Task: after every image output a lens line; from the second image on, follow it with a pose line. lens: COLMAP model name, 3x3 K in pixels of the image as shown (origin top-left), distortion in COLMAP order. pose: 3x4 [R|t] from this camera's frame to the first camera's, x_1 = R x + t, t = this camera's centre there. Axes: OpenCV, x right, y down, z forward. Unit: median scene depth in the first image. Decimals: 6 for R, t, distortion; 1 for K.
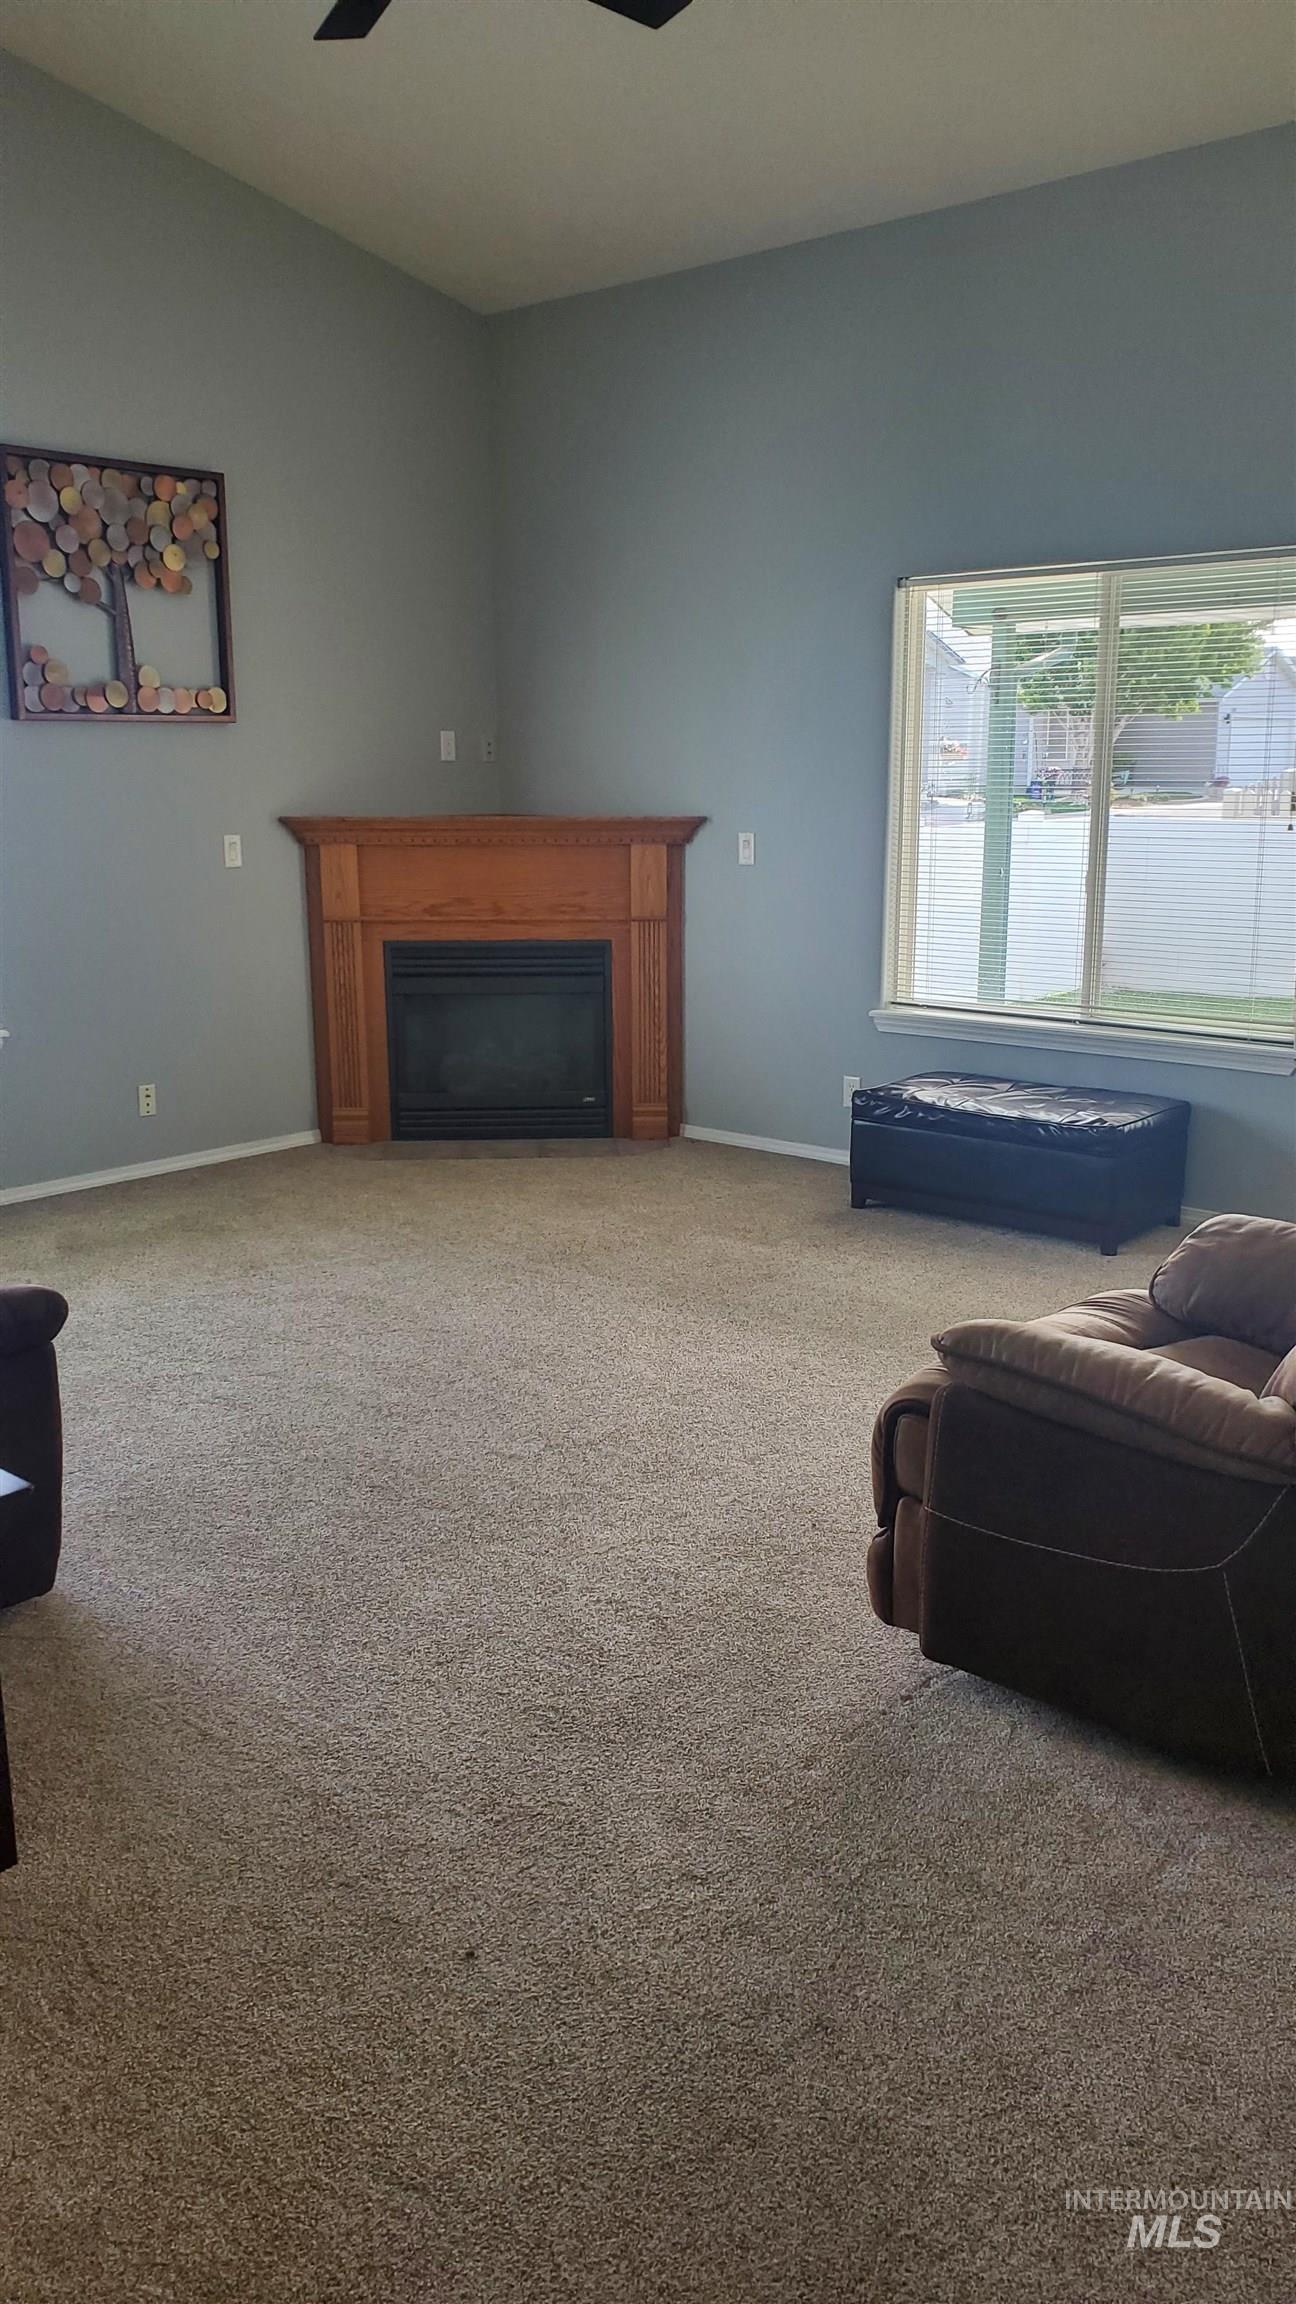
lens RADIAL K [[1820.8, 0, 633.7], [0, 1820.8, 1153.6], [0, 0, 1]] dist [0.063134, -0.008413]
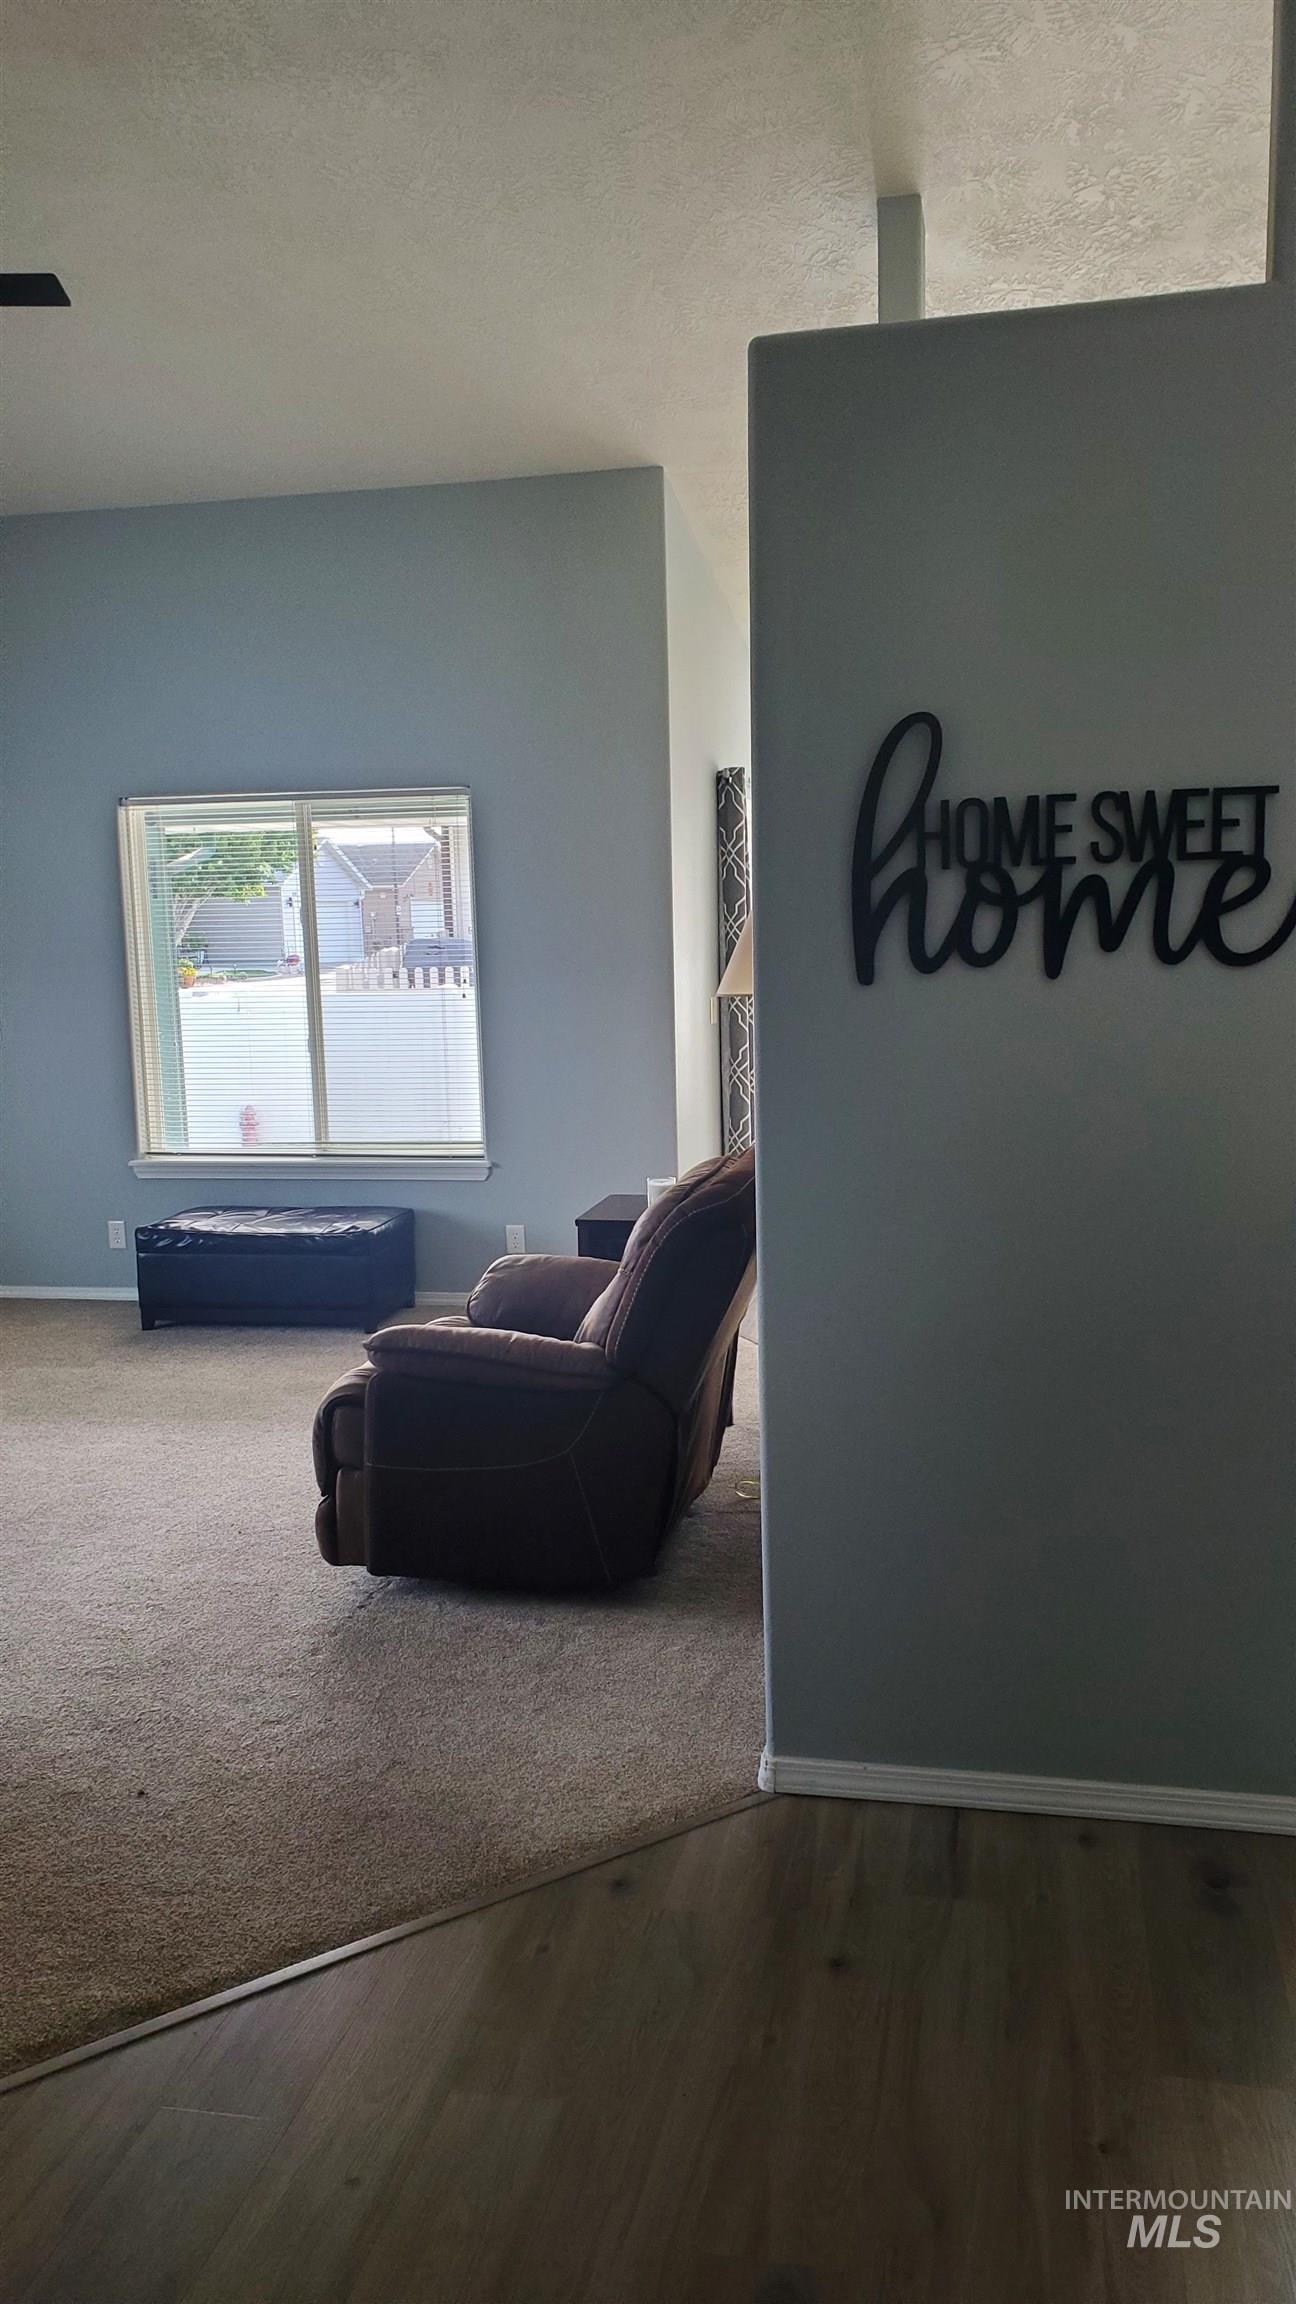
lens RADIAL K [[1820.8, 0, 633.7], [0, 1820.8, 1153.6], [0, 0, 1]] dist [0.063134, -0.008413]
pose [[0.880221, -0.081168, 0.467571, -0.149086], [0.125530, 0.989994, -0.064458, 0.034698], [-0.457660, 0.115431, 0.881602, -0.187402]]
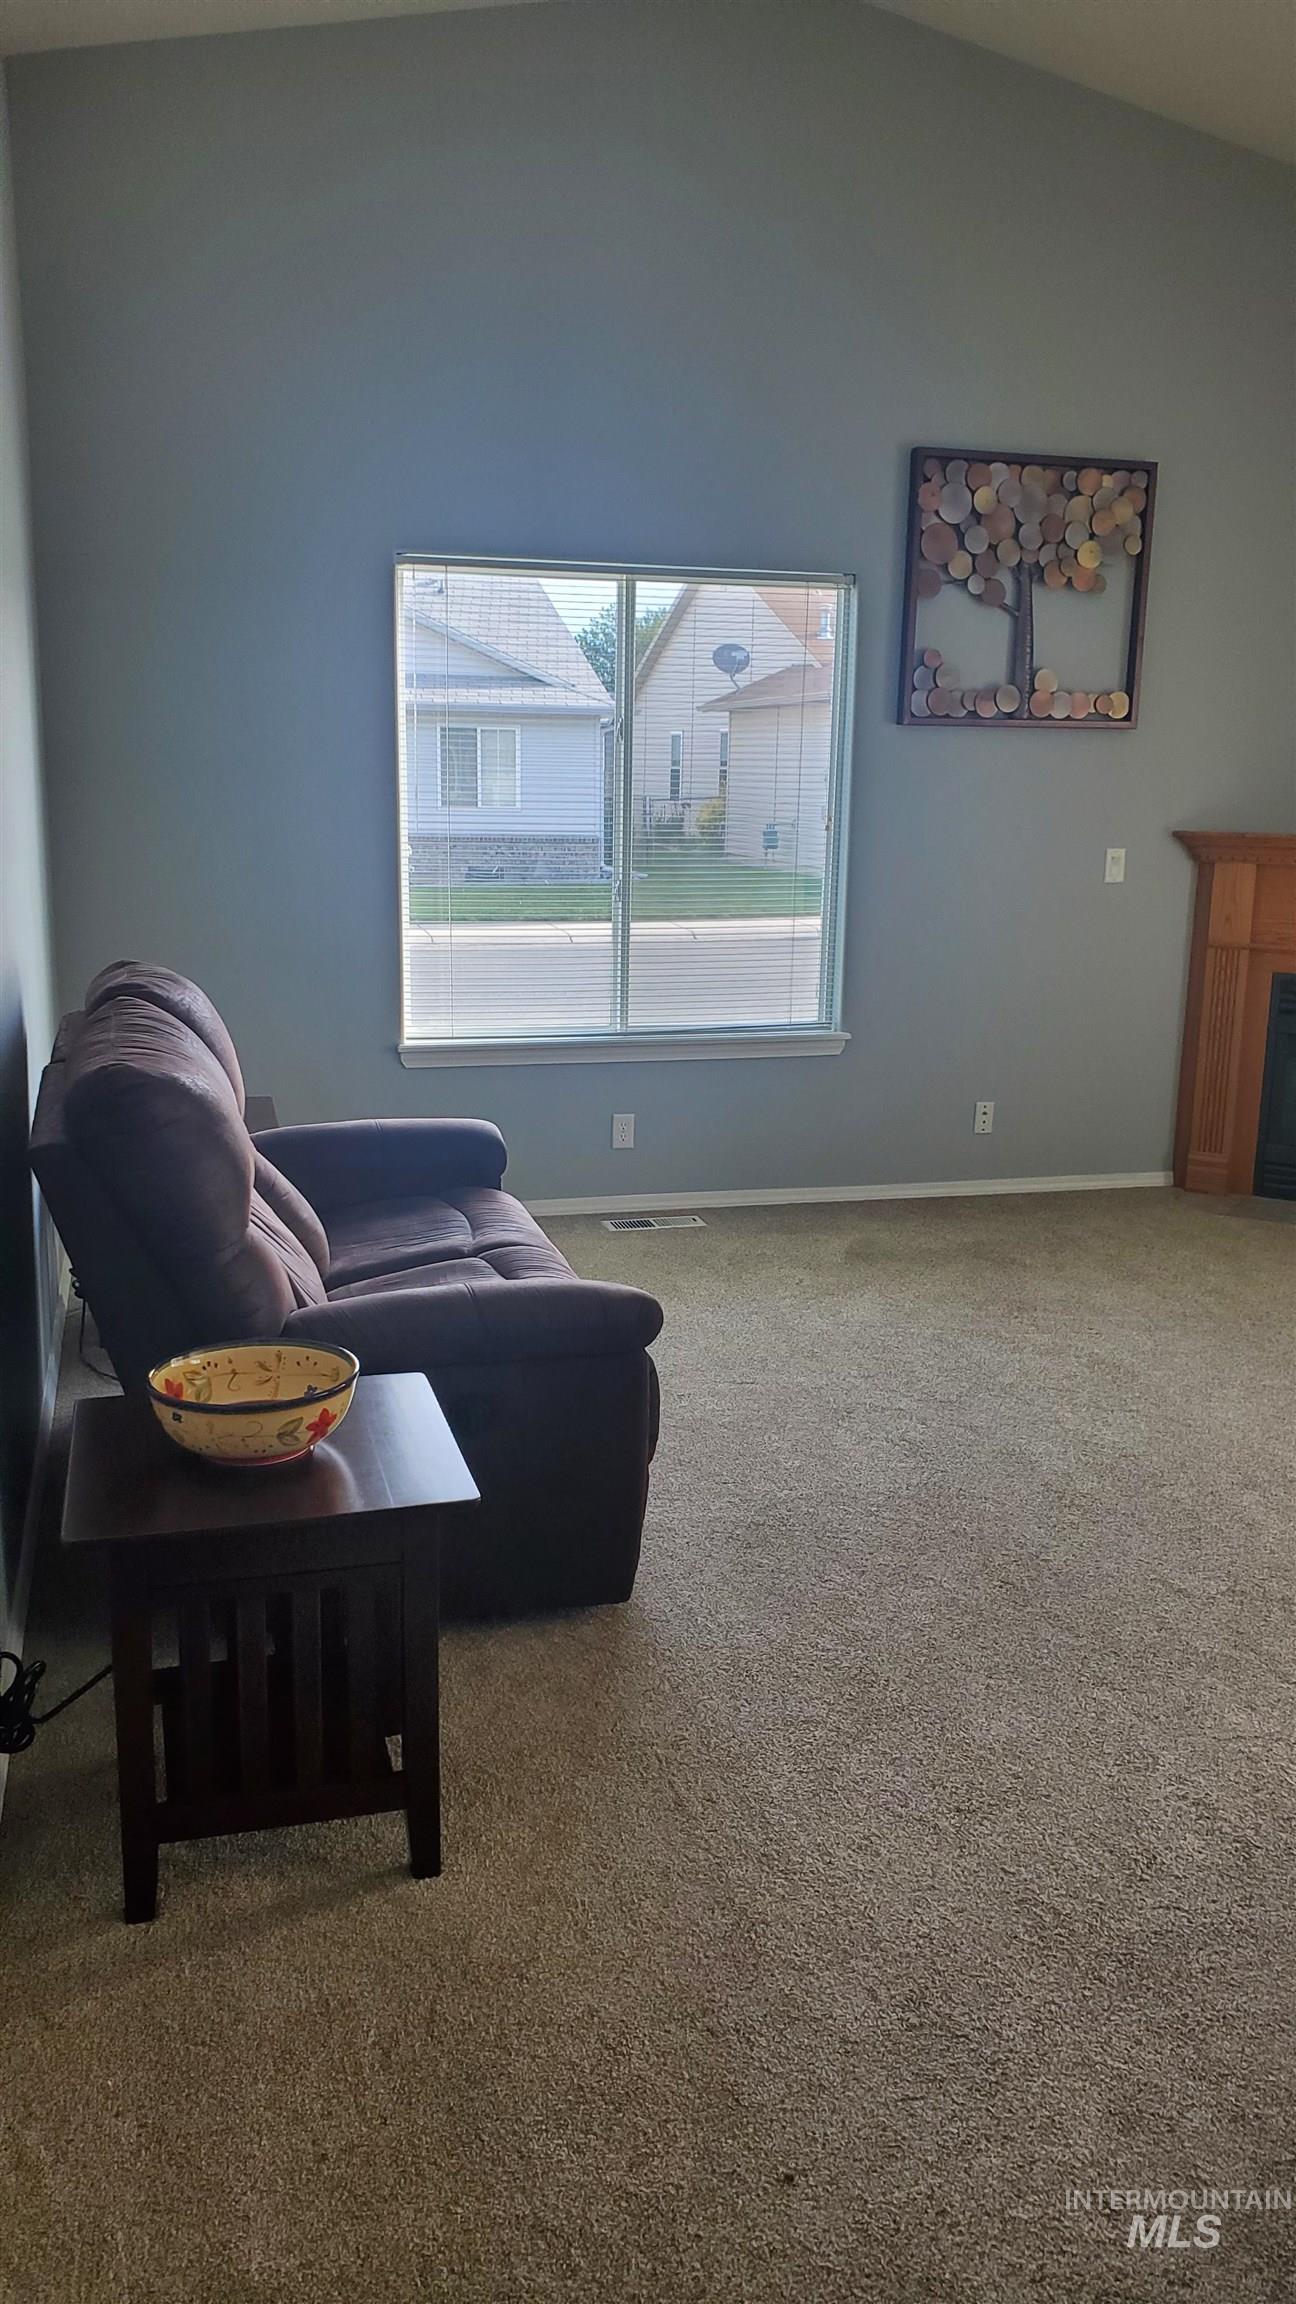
lens RADIAL K [[1820.8, 0, 633.7], [0, 1820.8, 1153.6], [0, 0, 1]] dist [0.063134, -0.008413]
pose [[0.845417, 0.143924, -0.514351, 0.087571], [-0.145935, 0.988611, 0.036762, -0.020352], [0.513783, 0.043983, 0.856792, 0.084309]]
